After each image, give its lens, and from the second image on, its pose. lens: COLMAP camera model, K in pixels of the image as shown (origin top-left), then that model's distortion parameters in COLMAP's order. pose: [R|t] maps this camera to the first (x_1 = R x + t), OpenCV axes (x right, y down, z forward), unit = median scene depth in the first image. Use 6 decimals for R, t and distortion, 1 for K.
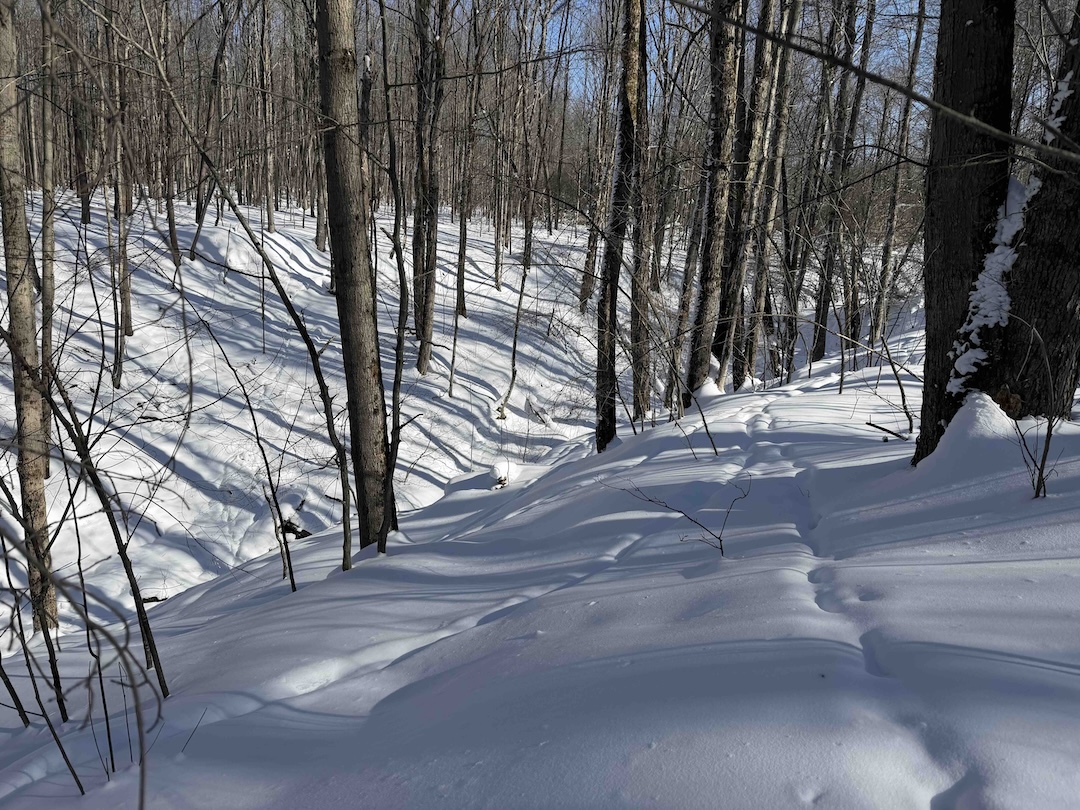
lens RADIAL K [[752.2, 0, 540.0], [0, 752.2, 405.0], [0, 0, 1]] dist [-0.001459, -0.000738]
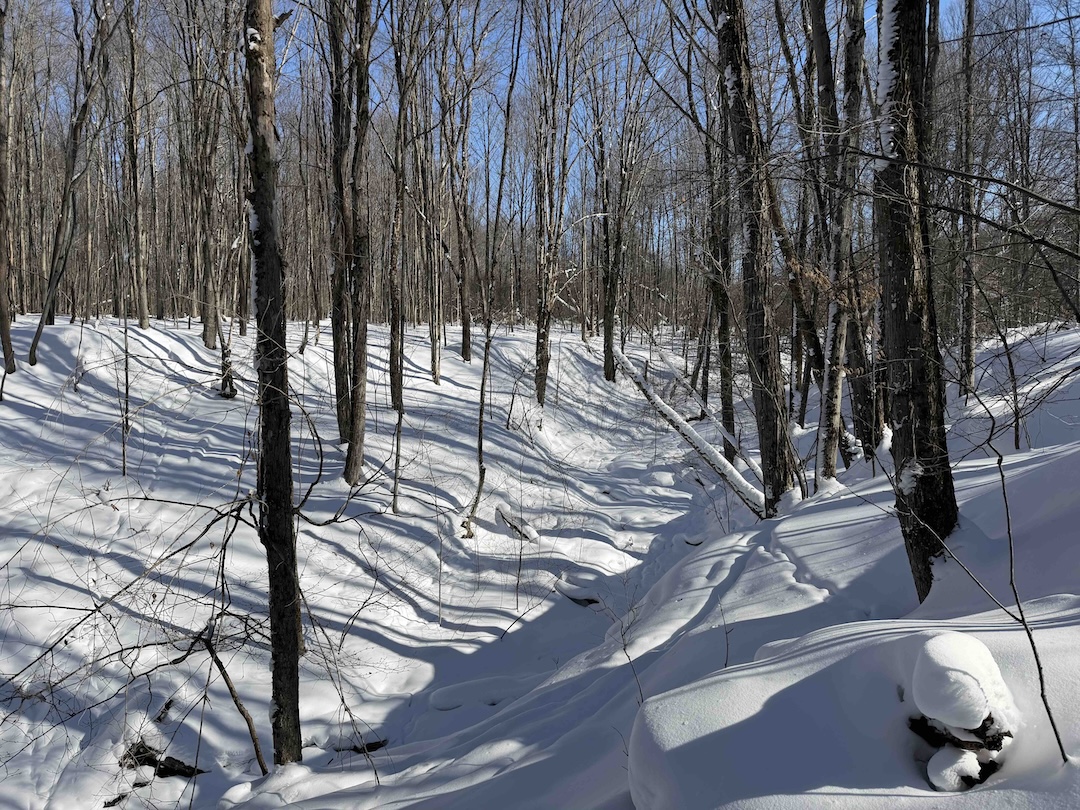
lens RADIAL K [[753.5, 0, 562.1], [0, 753.5, 403.8], [0, 0, 1]] dist [0.054707, -0.099807]
pose [[0.987984, -0.060822, 0.142083, -0.055590], [0.081854, 0.985711, -0.147218, 0.005783], [-0.131098, 0.157079, 0.978846, 0.239121]]
